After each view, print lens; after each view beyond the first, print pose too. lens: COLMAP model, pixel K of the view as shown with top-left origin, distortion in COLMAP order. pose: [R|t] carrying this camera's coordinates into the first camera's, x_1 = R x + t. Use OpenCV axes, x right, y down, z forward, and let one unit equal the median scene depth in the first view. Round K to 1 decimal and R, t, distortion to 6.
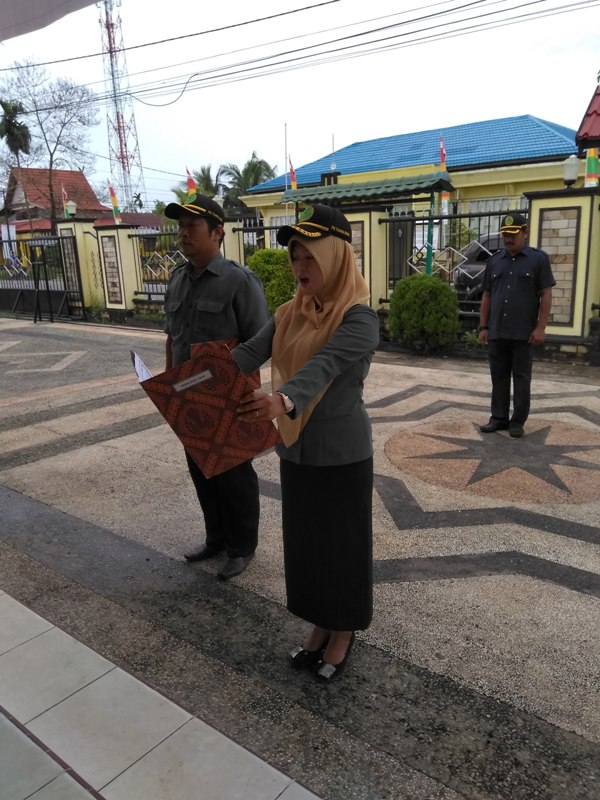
lens RADIAL K [[619.2, 0, 300.0], [0, 619.2, 400.0], [0, 0, 1]] dist [0.102138, -0.179778]
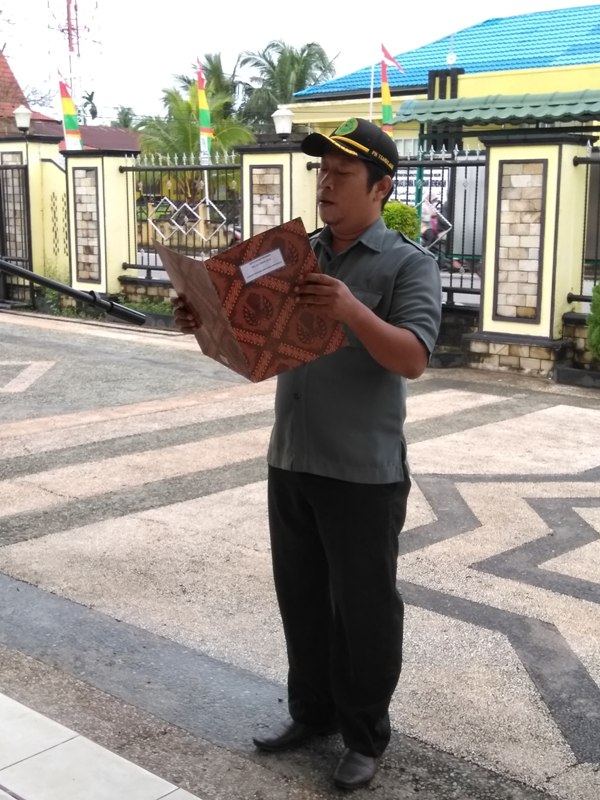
lens RADIAL K [[1137.9, 0, 298.0], [0, 1137.9, 380.2], [0, 0, 1]] dist [0.089720, -0.023591]
pose [[0.997500, 0.048290, -0.051594, -0.076260], [-0.052205, 0.995629, -0.077439, 0.011994], [0.047629, 0.079939, 0.995661, -0.059126]]
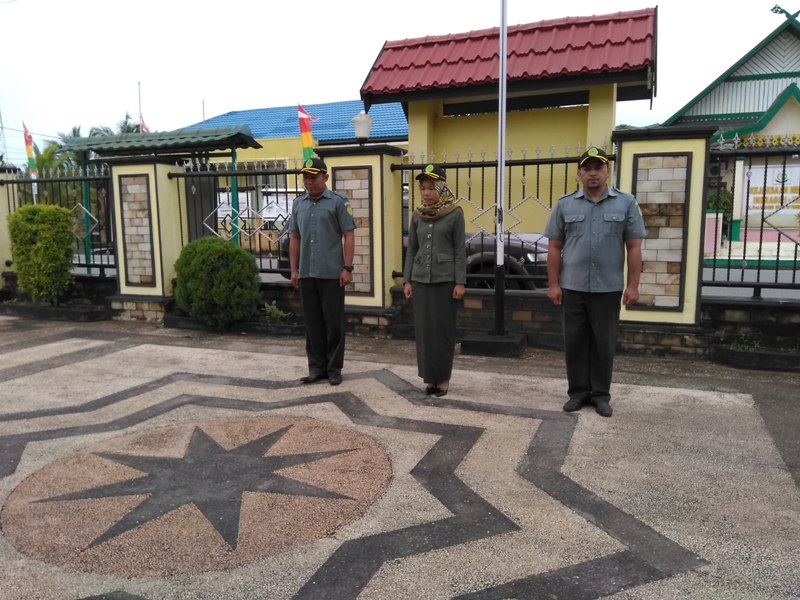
lens RADIAL K [[619.2, 0, 400.0], [0, 619.2, 300.0], [0, 0, 1]] dist [0.102138, -0.179778]
pose [[0.954036, -0.017734, 0.299165, 0.203611], [0.050881, 0.993340, -0.103374, -0.017548], [-0.295340, 0.113844, 0.948585, 0.143647]]
